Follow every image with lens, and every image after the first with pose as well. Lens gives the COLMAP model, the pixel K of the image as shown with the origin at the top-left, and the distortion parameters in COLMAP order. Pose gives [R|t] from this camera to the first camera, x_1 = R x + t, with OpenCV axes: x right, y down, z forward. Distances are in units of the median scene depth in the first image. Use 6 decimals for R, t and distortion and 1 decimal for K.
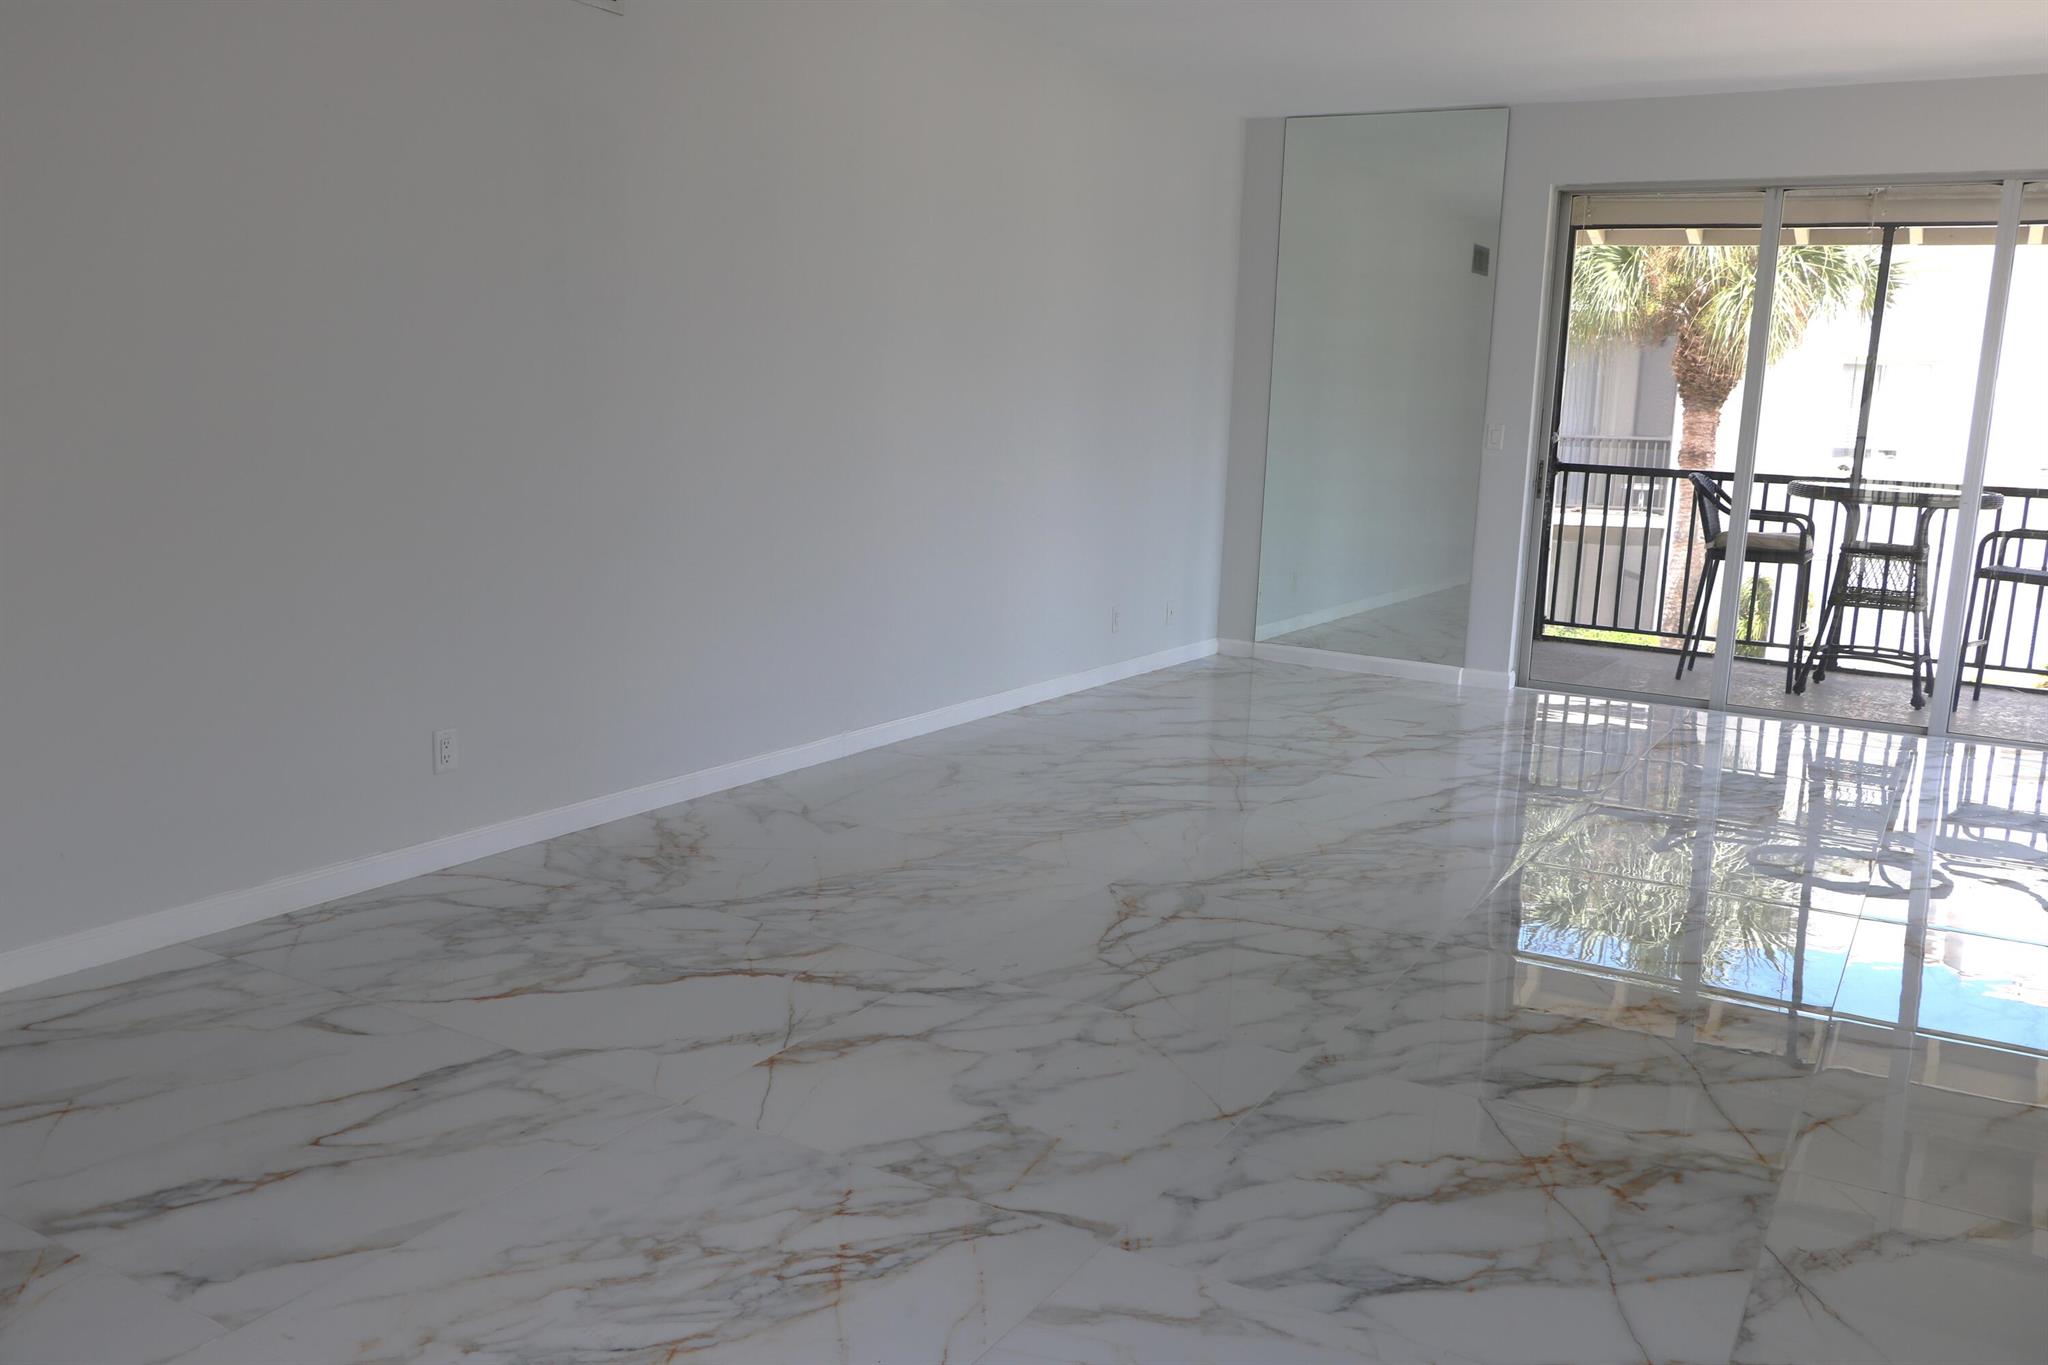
lens RADIAL K [[1659.7, 0, 1024.0], [0, 1659.7, 682.5], [0, 0, 1]] dist [-0.001467, -0.007108]
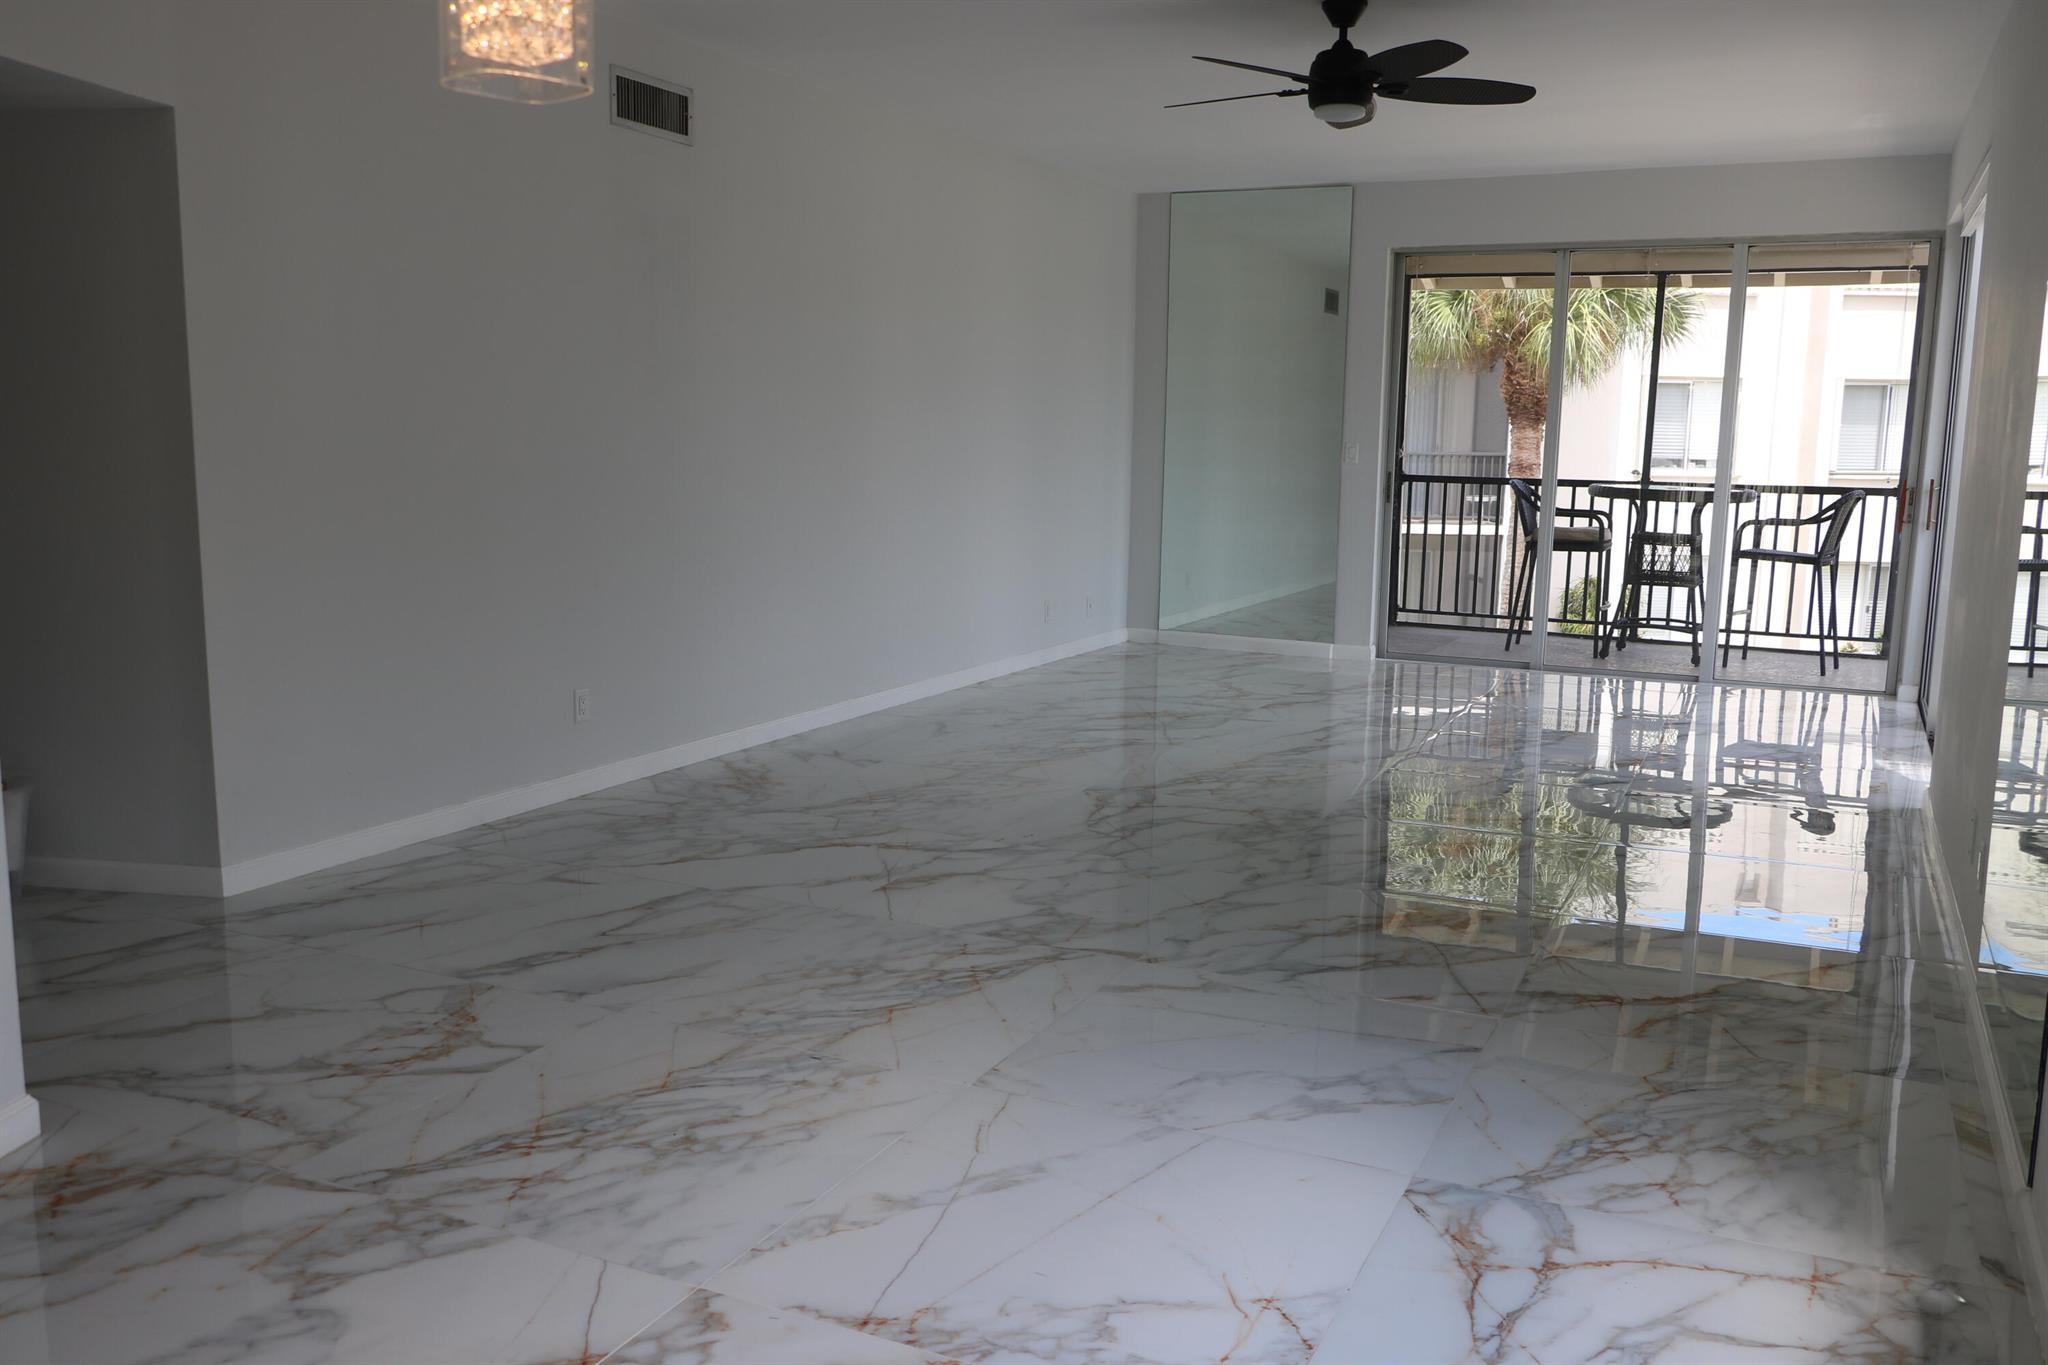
lens RADIAL K [[1659.7, 0, 1024.0], [0, 1659.7, 682.5], [0, 0, 1]] dist [-0.001467, -0.007108]
pose [[0.996277, -0.032675, 0.079772, -0.088498], [0.034036, 0.999296, -0.015760, 0.047665], [-0.079201, 0.018416, 0.996689, -0.291327]]
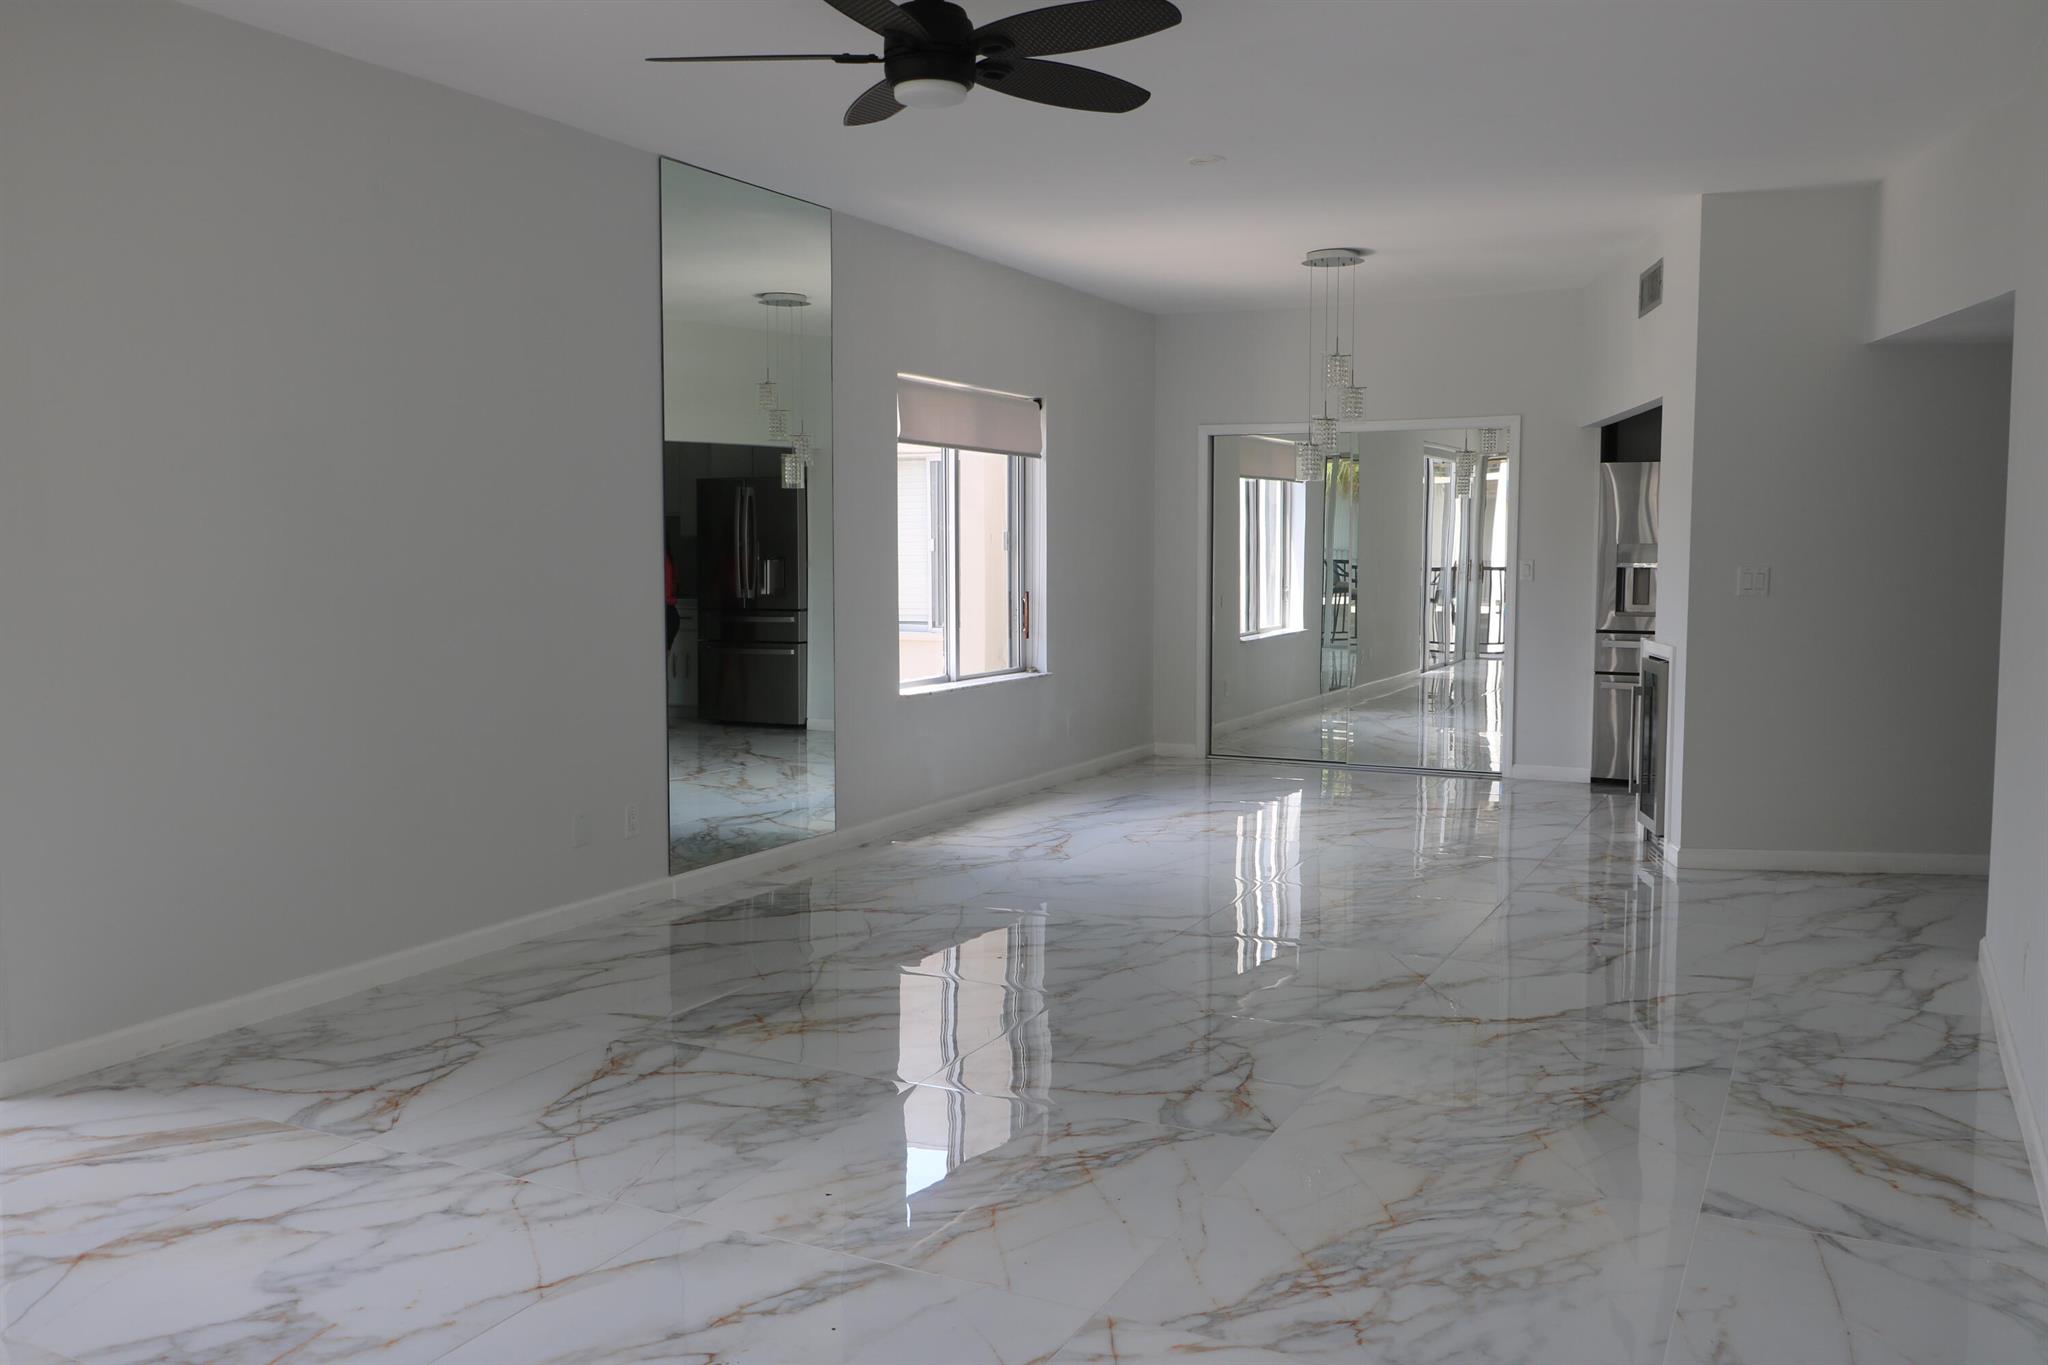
lens RADIAL K [[1659.7, 0, 1024.0], [0, 1659.7, 682.5], [0, 0, 1]] dist [-0.001467, -0.007108]
pose [[-0.997466, -0.027032, -0.065812, 0.207289], [-0.042751, 0.967118, 0.250710, -0.258812], [0.056870, 0.252888, -0.965823, 1.519355]]
